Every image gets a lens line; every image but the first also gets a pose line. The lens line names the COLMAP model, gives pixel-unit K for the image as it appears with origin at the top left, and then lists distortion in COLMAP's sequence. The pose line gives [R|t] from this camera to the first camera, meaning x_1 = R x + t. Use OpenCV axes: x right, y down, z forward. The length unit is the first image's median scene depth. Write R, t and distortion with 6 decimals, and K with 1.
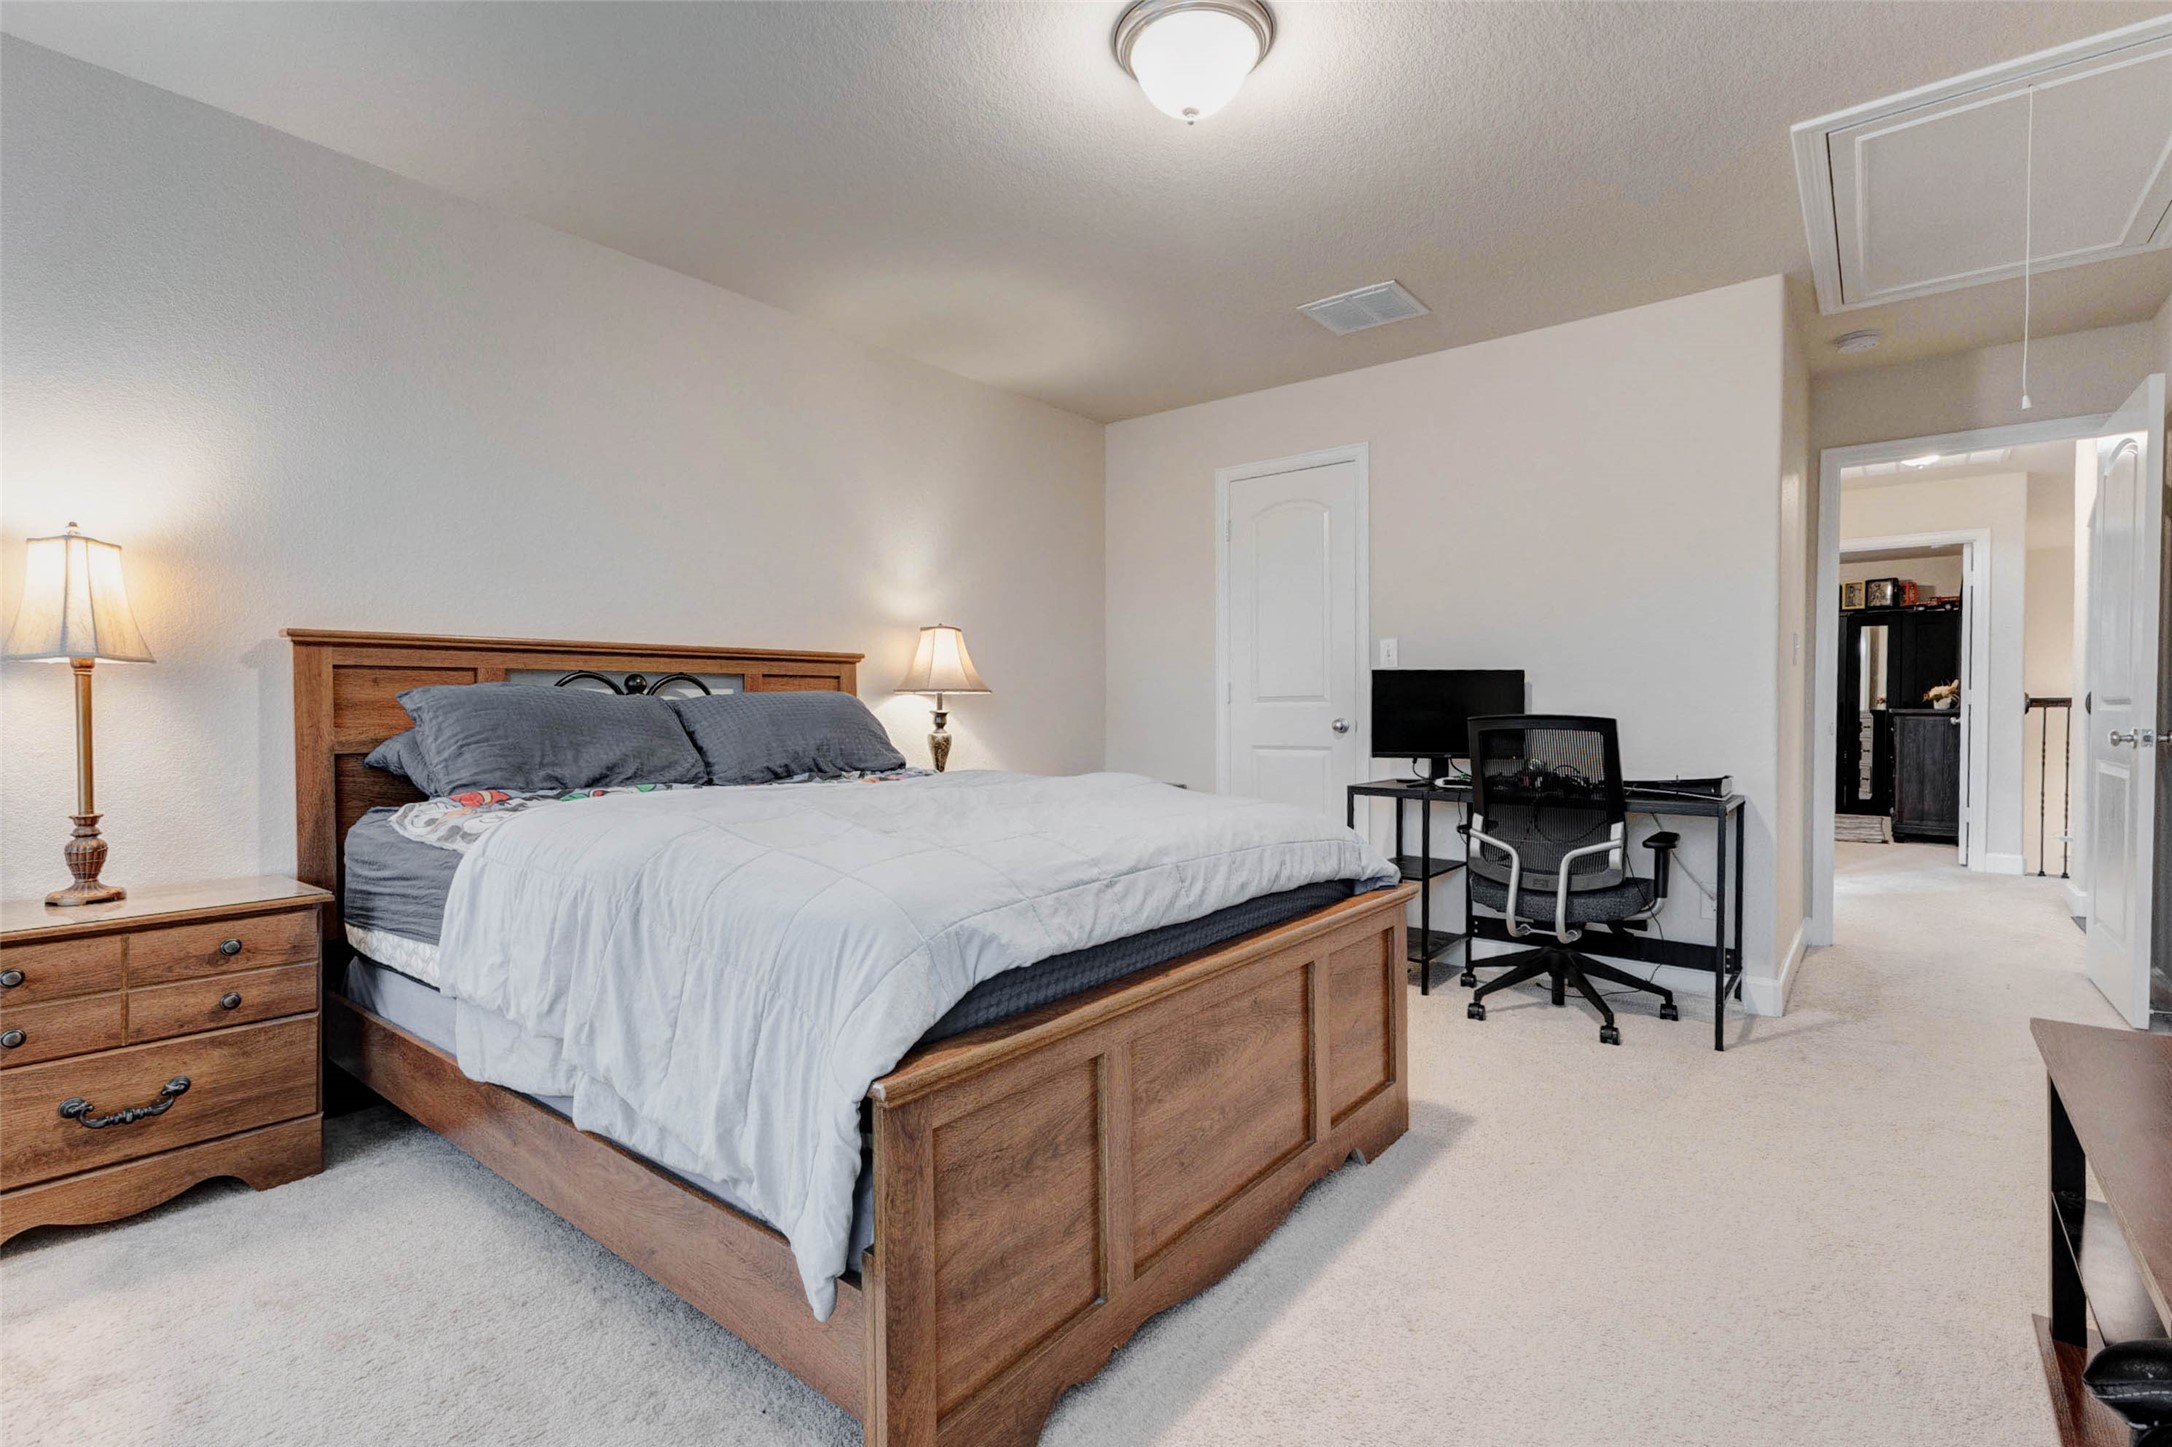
lens RADIAL K [[992.5, 0, 1085.1], [0, 992.5, 727.4], [0, 0, 1]] dist [0.000147, 0.000041]
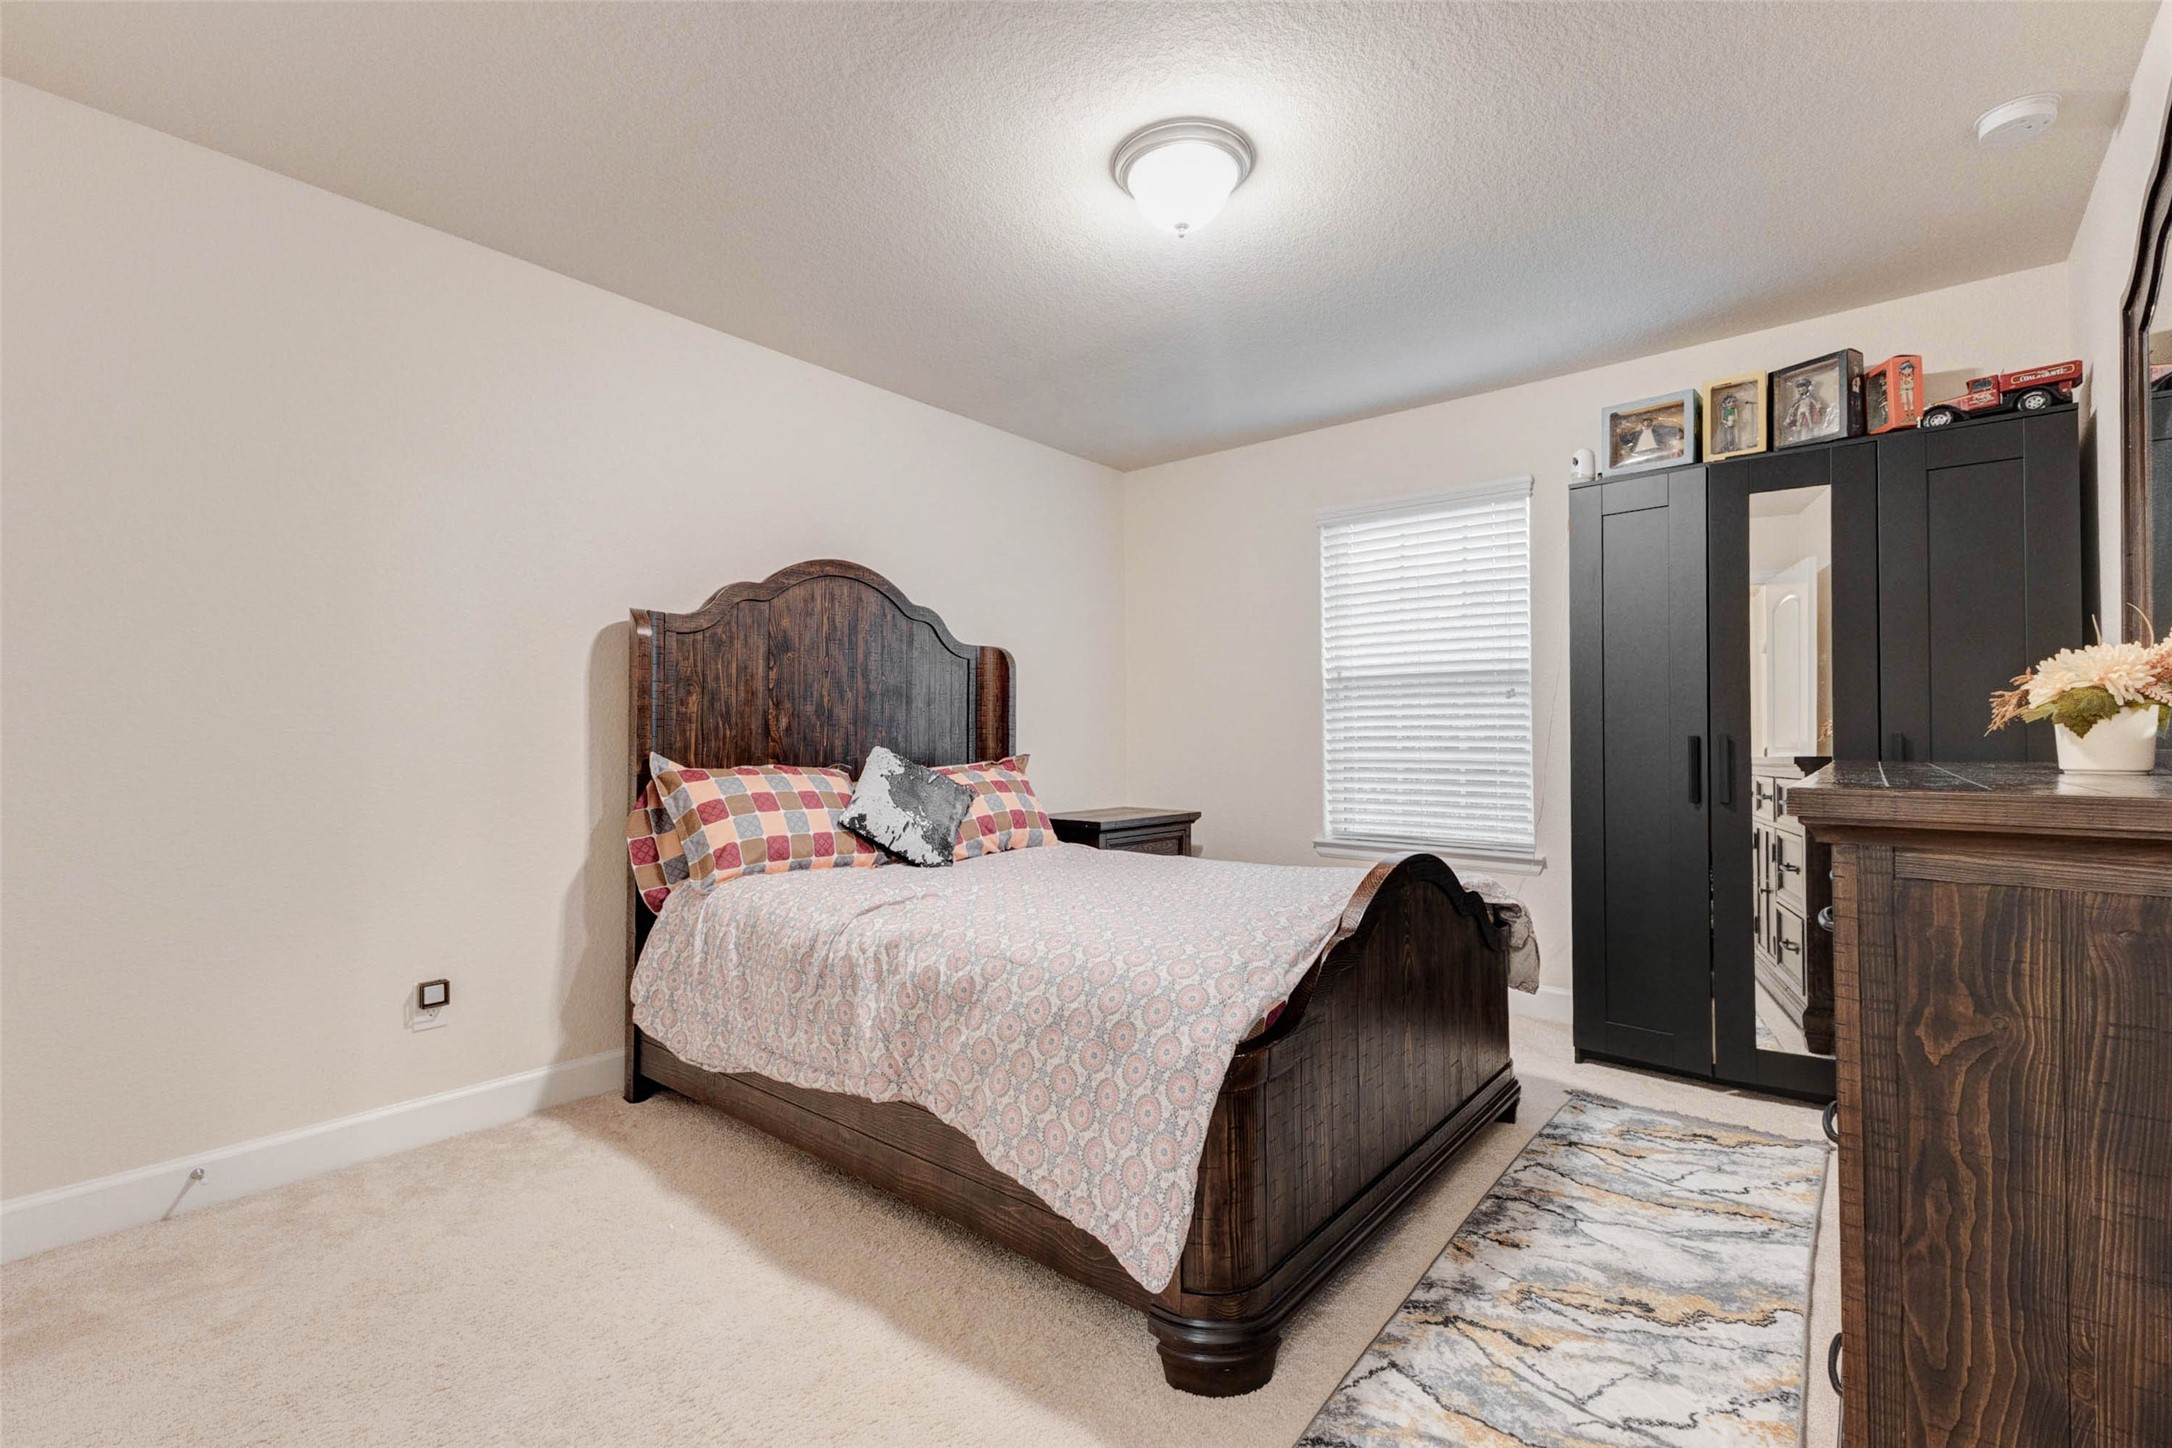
lens RADIAL K [[992.5, 0, 1086.6], [0, 992.5, 724.4], [0, 0, 1]] dist [0.000147, 0.000041]
pose [[0.999937, 0.000656, 0.011210, 0.568902], [-0.000193, 0.999148, -0.041260, -0.016487], [-0.011228, 0.041256, 0.999086, 0.691779]]
